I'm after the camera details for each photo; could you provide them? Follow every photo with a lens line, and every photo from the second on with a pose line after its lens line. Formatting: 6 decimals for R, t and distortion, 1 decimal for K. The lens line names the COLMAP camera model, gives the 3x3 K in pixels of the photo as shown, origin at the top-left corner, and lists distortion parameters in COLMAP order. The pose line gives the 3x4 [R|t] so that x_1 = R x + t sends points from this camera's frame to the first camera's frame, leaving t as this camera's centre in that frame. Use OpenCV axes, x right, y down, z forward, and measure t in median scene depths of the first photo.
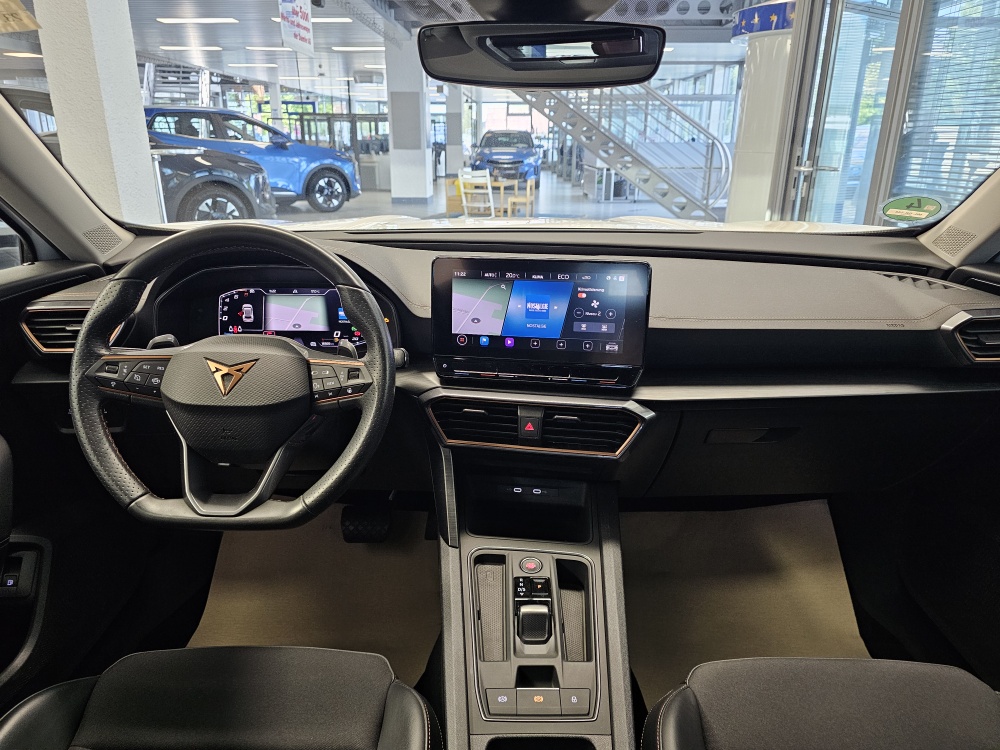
lens RADIAL K [[675.3, 0, 497.4], [0, 675.3, 373.8], [0, 0, 1]] dist [0.089557, -0.125211]
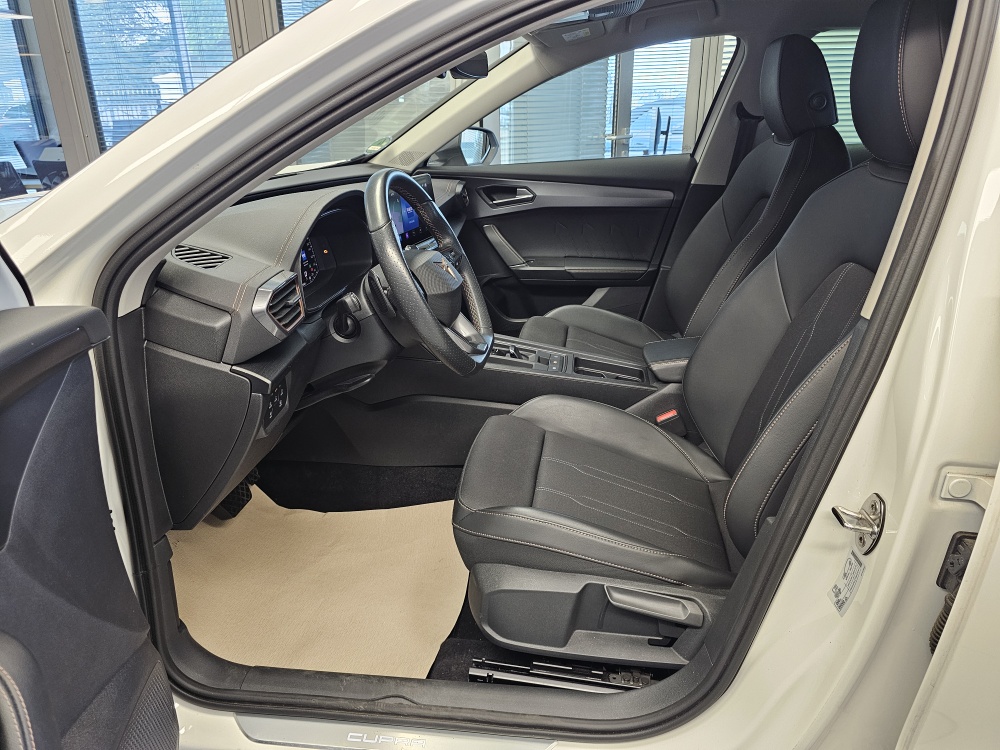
lens RADIAL K [[675.8, 0, 499.8], [0, 675.8, 369.4], [0, 0, 1]] dist [0.060900, -0.061909]
pose [[0.126508, -0.361629, 0.923699, -1.499301], [0.342143, 0.889945, 0.301555, -0.168558], [-0.931093, 0.277888, 0.236314, 0.502825]]
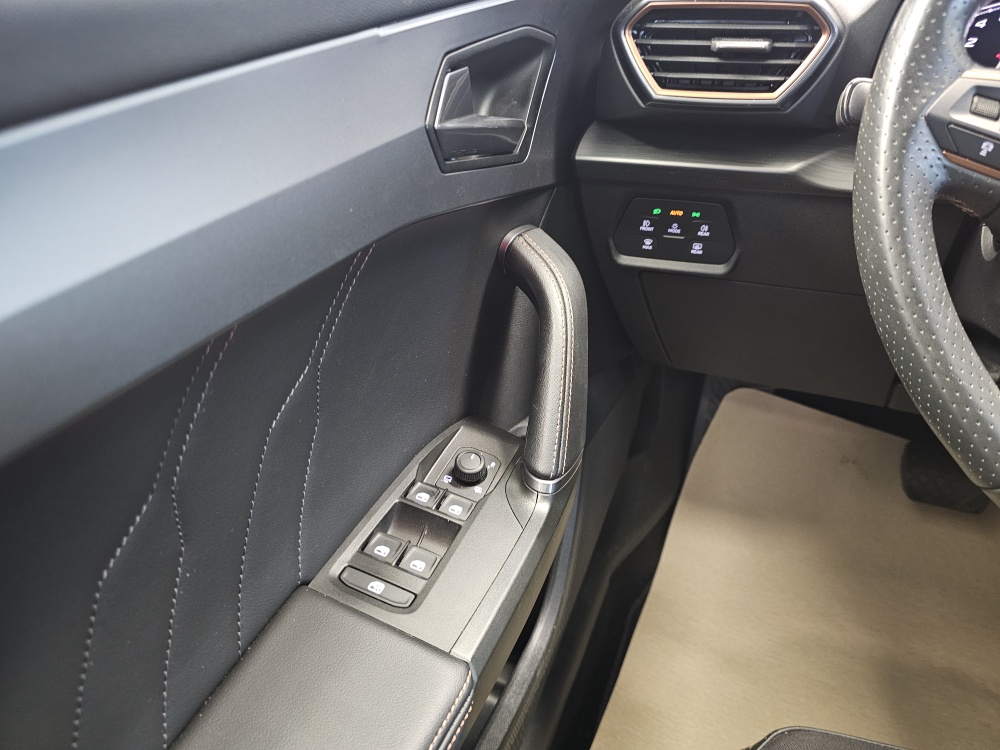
lens RADIAL K [[688.2, 0, 502.3], [0, 688.2, 362.1], [0, 0, 1]] dist [0.037222, -0.054879]
pose [[0.926384, 0.174254, -0.333839, -0.554195], [-0.113824, 0.974602, 0.192859, 0.072287], [0.358966, -0.140662, 0.922690, 0.455196]]
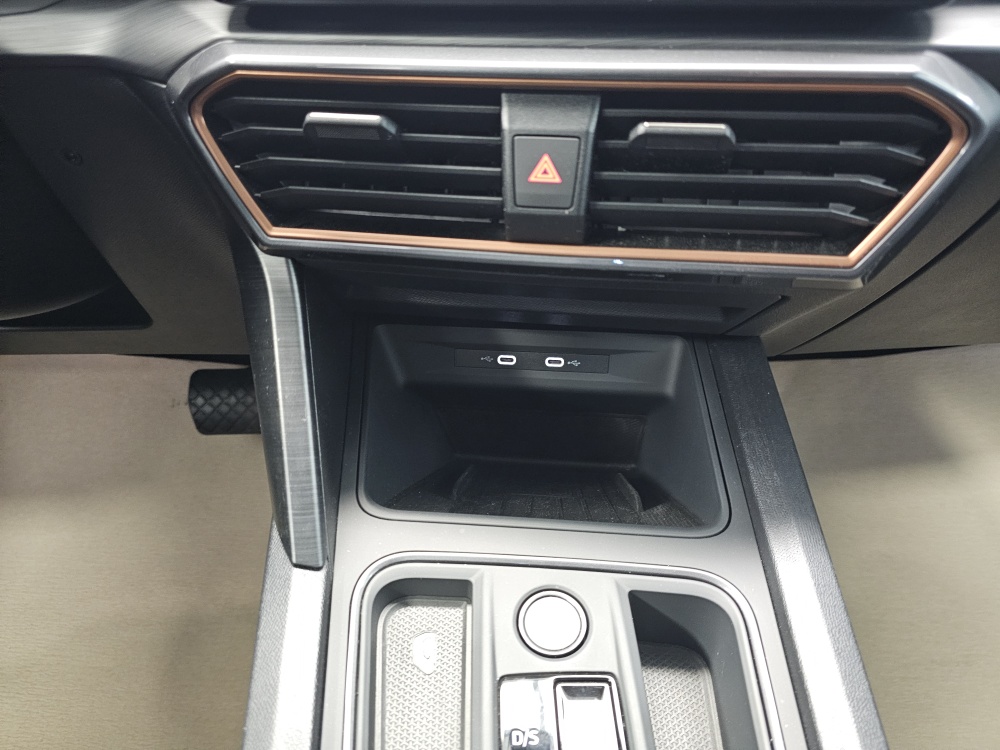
lens RADIAL K [[688.2, 0, 502.3], [0, 688.2, 362.1], [0, 0, 1]] dist [0.037222, -0.054879]
pose [[0.999538, -0.024685, 0.017710, 0.022191], [0.019487, 0.968138, 0.249658, 0.080763], [-0.023308, -0.249198, 0.968172, 0.682660]]
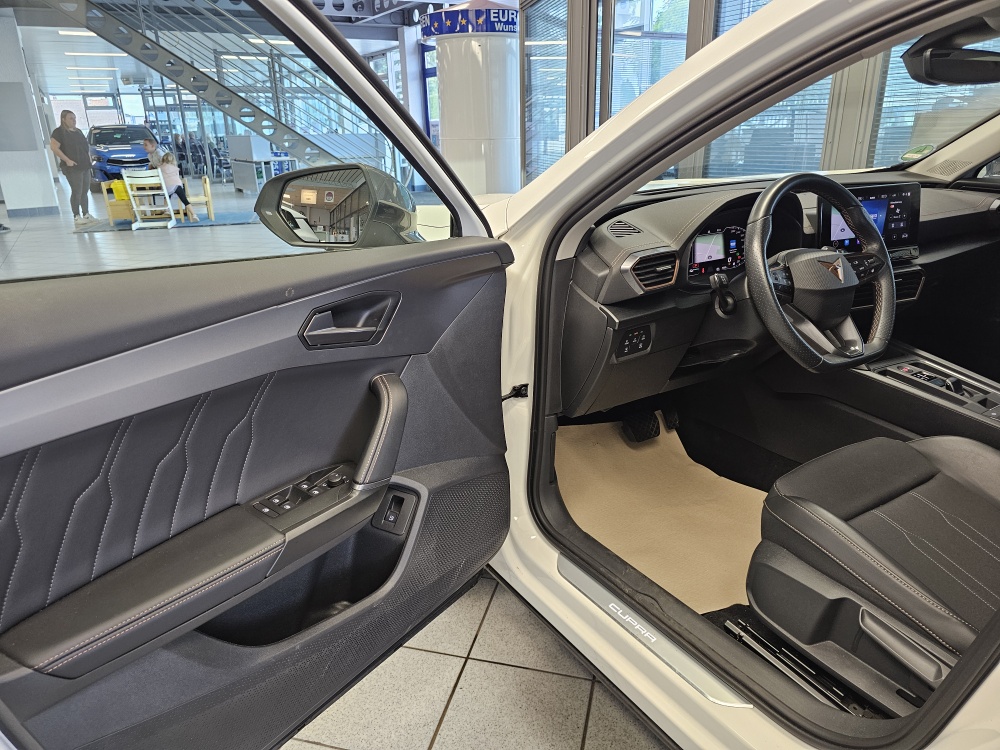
lens RADIAL K [[675.8, 0, 499.8], [0, 675.8, 369.4], [0, 0, 1]] dist [0.060900, -0.061909]
pose [[0.841959, -0.203368, 0.499747, -1.532020], [0.201468, 0.977749, 0.058460, -0.016444], [-0.500516, 0.051462, 0.864197, 0.045869]]
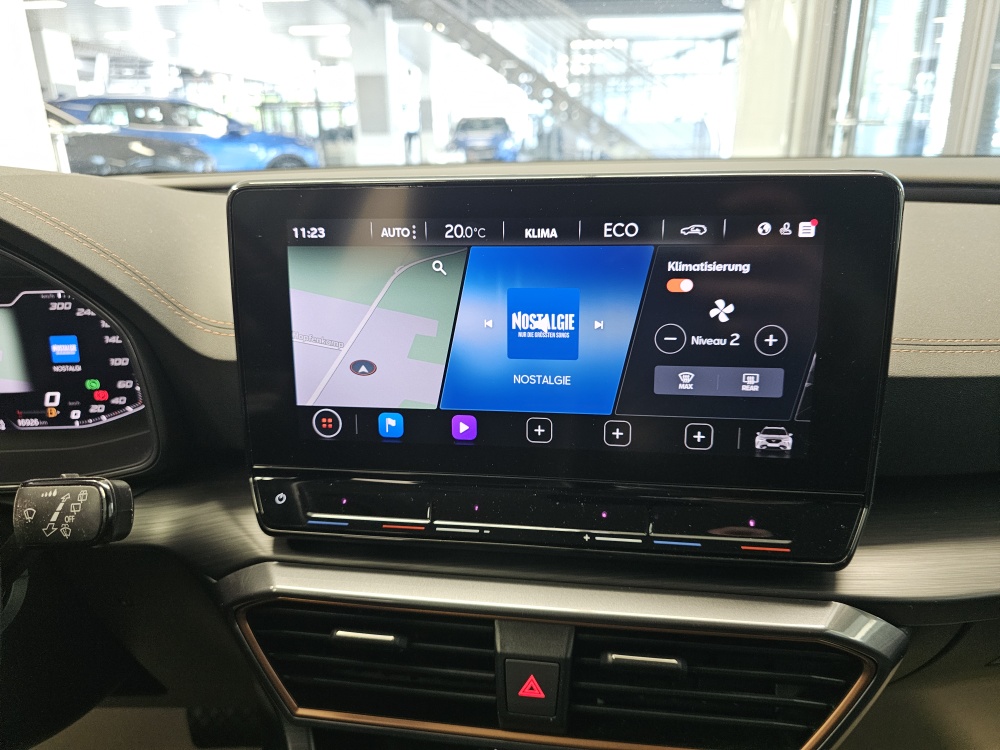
lens RADIAL K [[692.1, 0, 496.3], [0, 692.1, 365.8], [0, 0, 1]] dist [0.042814, -0.069838]
pose [[0.999189, -0.034193, 0.021260, 0.027392], [0.034269, 0.999408, -0.003196, -0.075590], [-0.021138, 0.003922, 0.999769, 0.636973]]
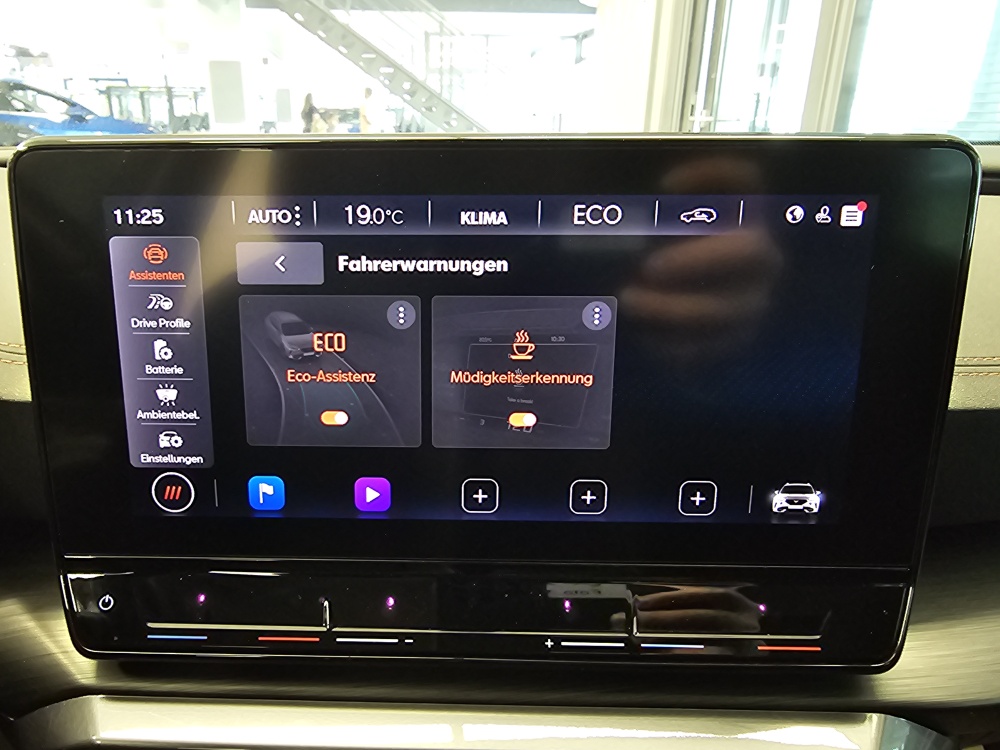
lens RADIAL K [[688.7, 0, 439.3], [0, 688.7, 368.1], [0, 0, 1]] dist [0.001093, 0.000922]
pose [[0.989376, -0.052629, 0.135520, 0.010113], [0.050884, 0.998571, 0.016316, -0.093526], [-0.136185, -0.009247, 0.990640, 0.739171]]
